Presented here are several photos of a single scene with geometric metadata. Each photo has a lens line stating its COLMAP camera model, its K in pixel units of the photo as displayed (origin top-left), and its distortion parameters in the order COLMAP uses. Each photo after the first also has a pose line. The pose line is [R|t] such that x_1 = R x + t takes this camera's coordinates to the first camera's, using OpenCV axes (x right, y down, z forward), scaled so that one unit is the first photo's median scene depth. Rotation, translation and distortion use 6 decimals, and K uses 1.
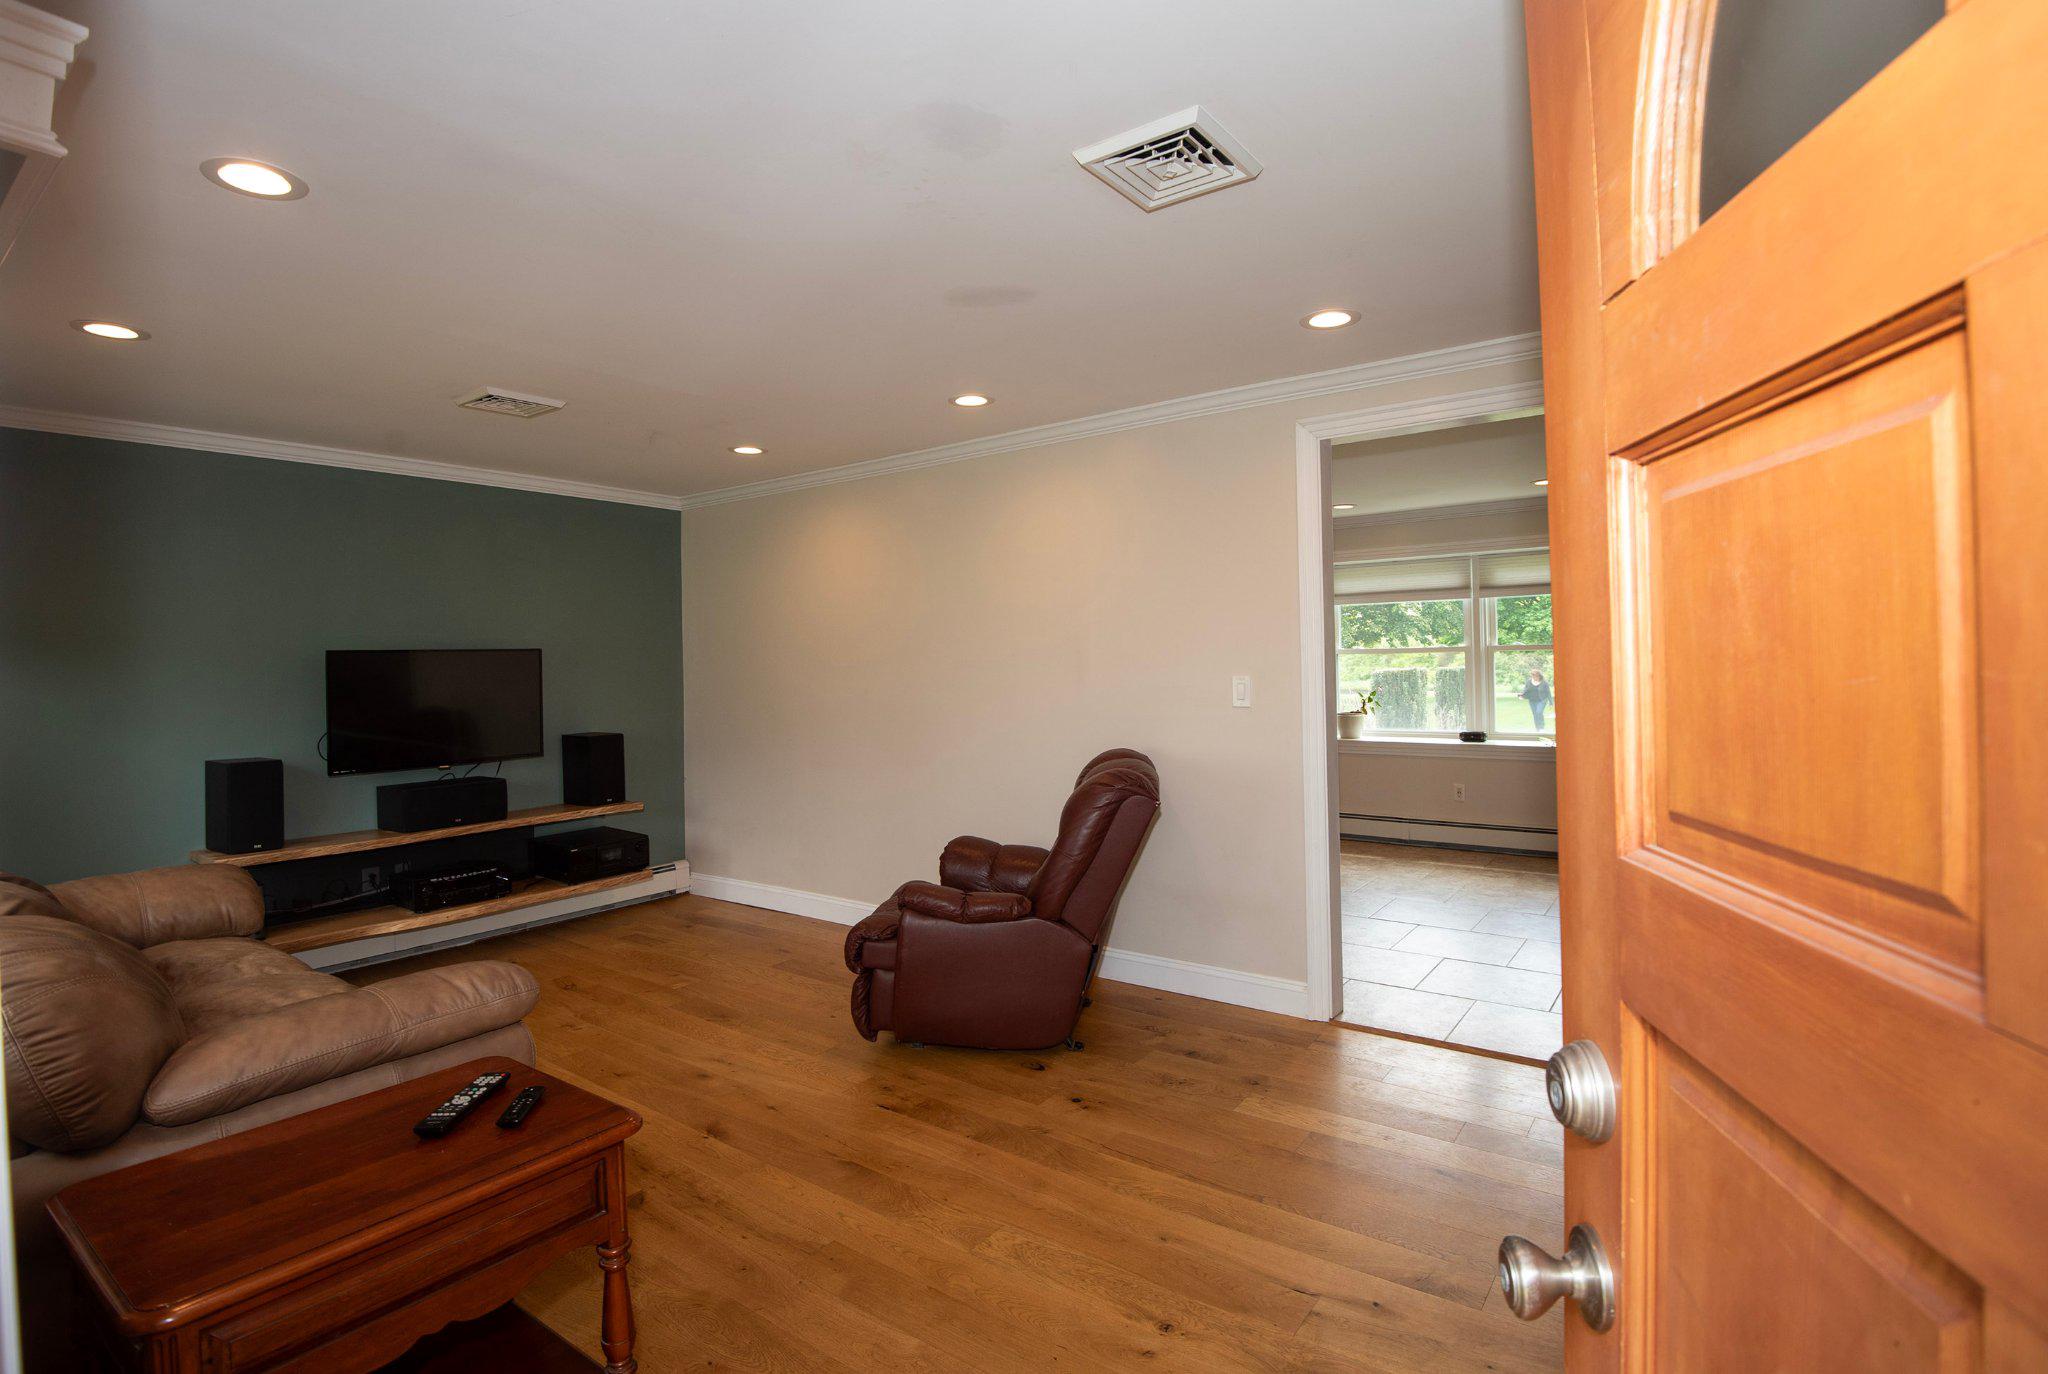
lens RADIAL K [[995.1, 0, 1026.6], [0, 995.1, 653.6], [0, 0, 1]] dist [0.000075, 0.000081]
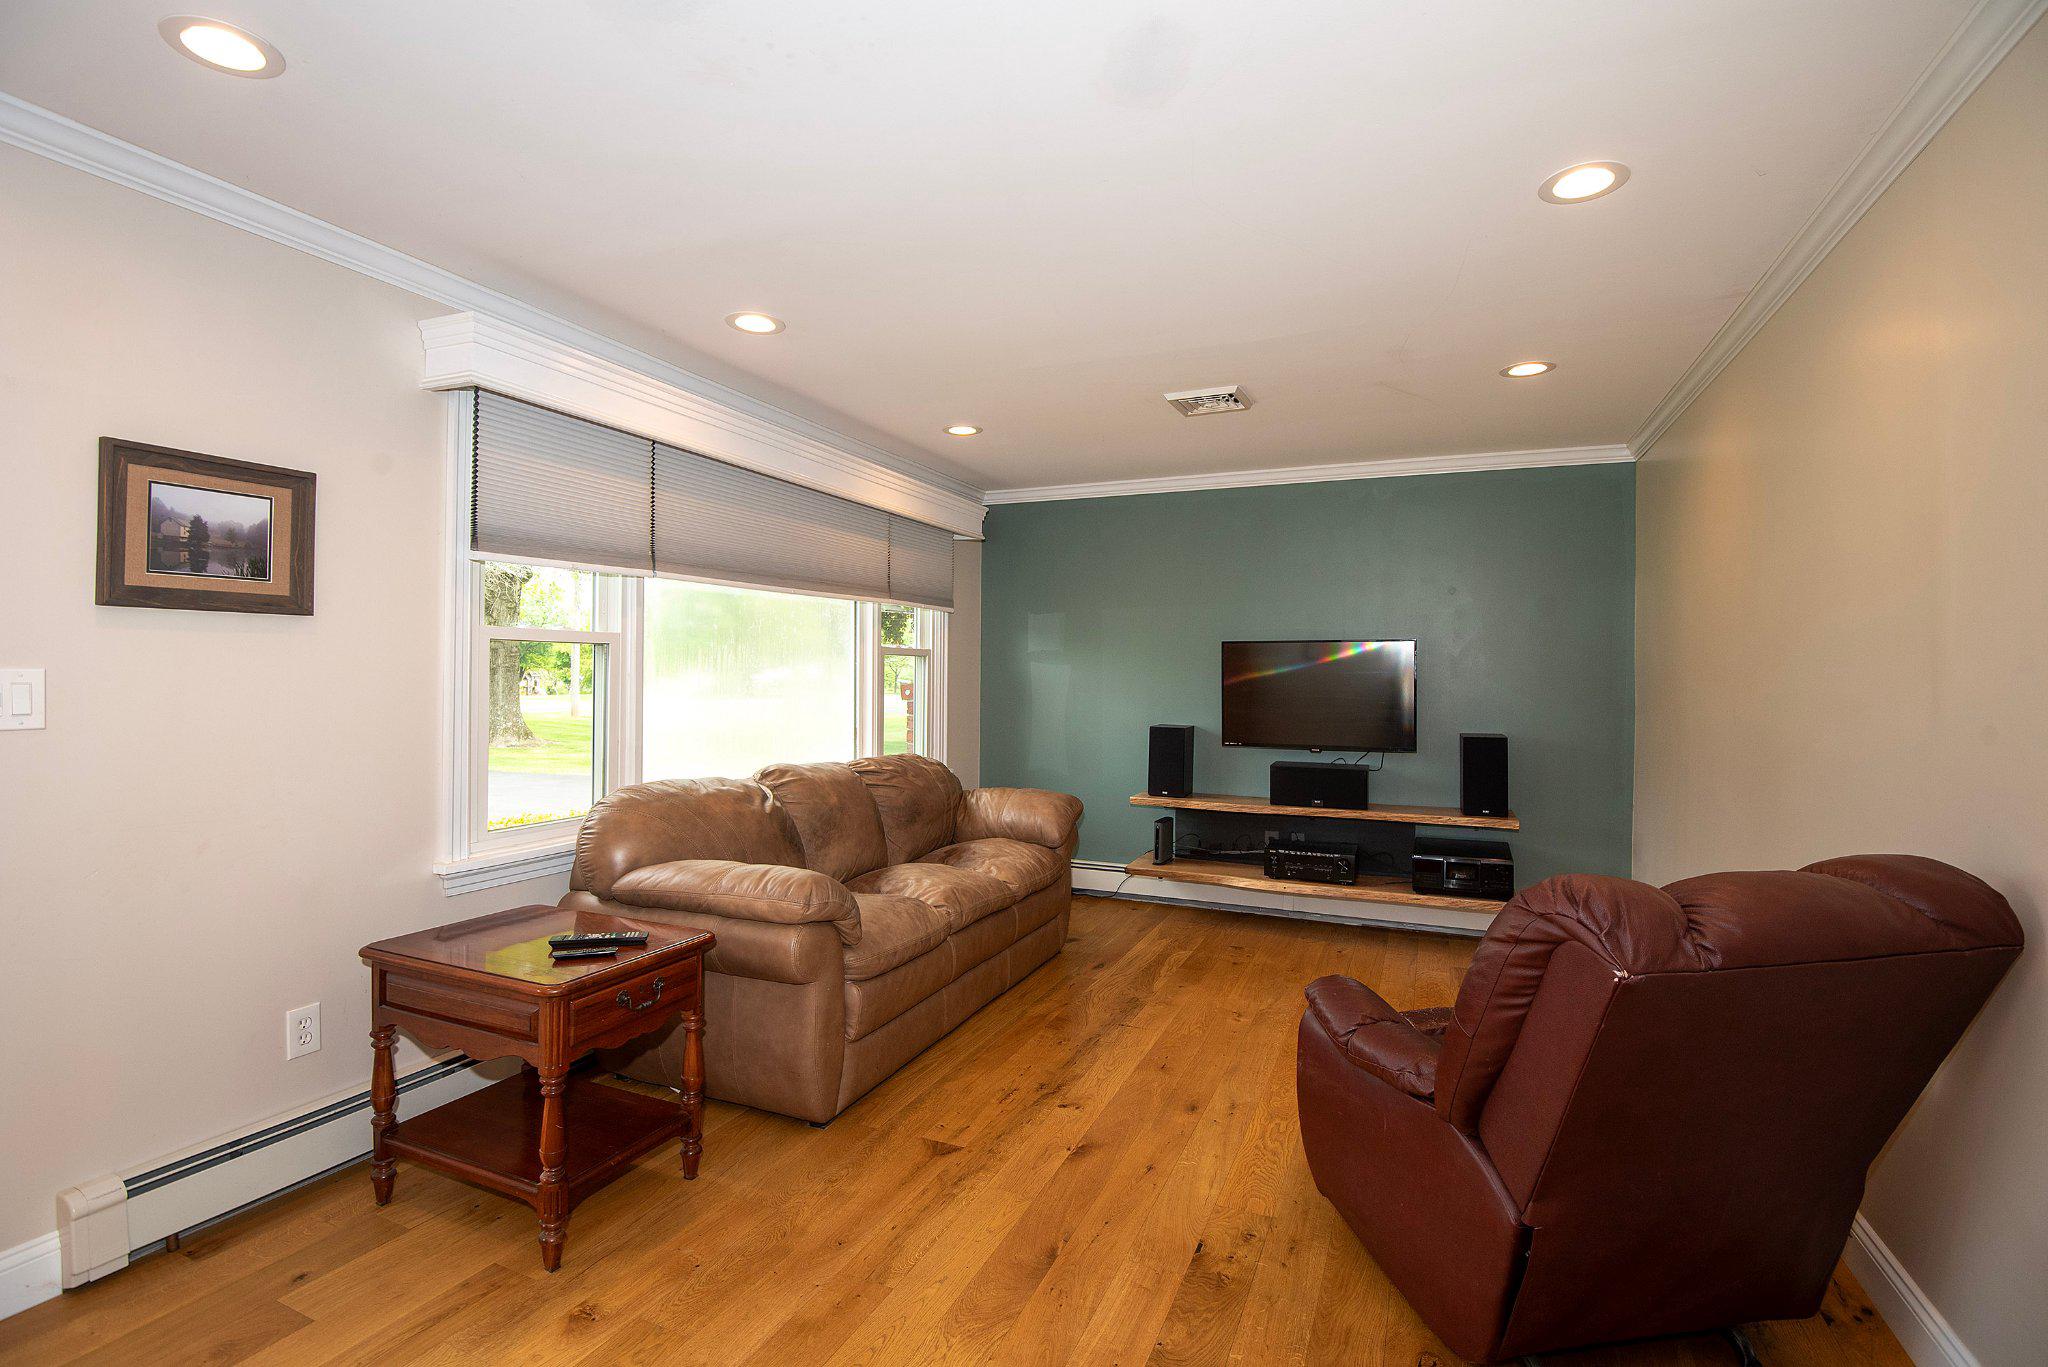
lens RADIAL K [[937.8, 0, 1021.9], [0, 937.8, 664.2], [0, 0, 1]] dist [-0.000054, -0.018538]
pose [[0.219075, 0.010297, -0.975654, 0.360137], [-0.001733, 0.999947, 0.010164, 0.013170], [0.975706, -0.000536, 0.219081, 0.522740]]
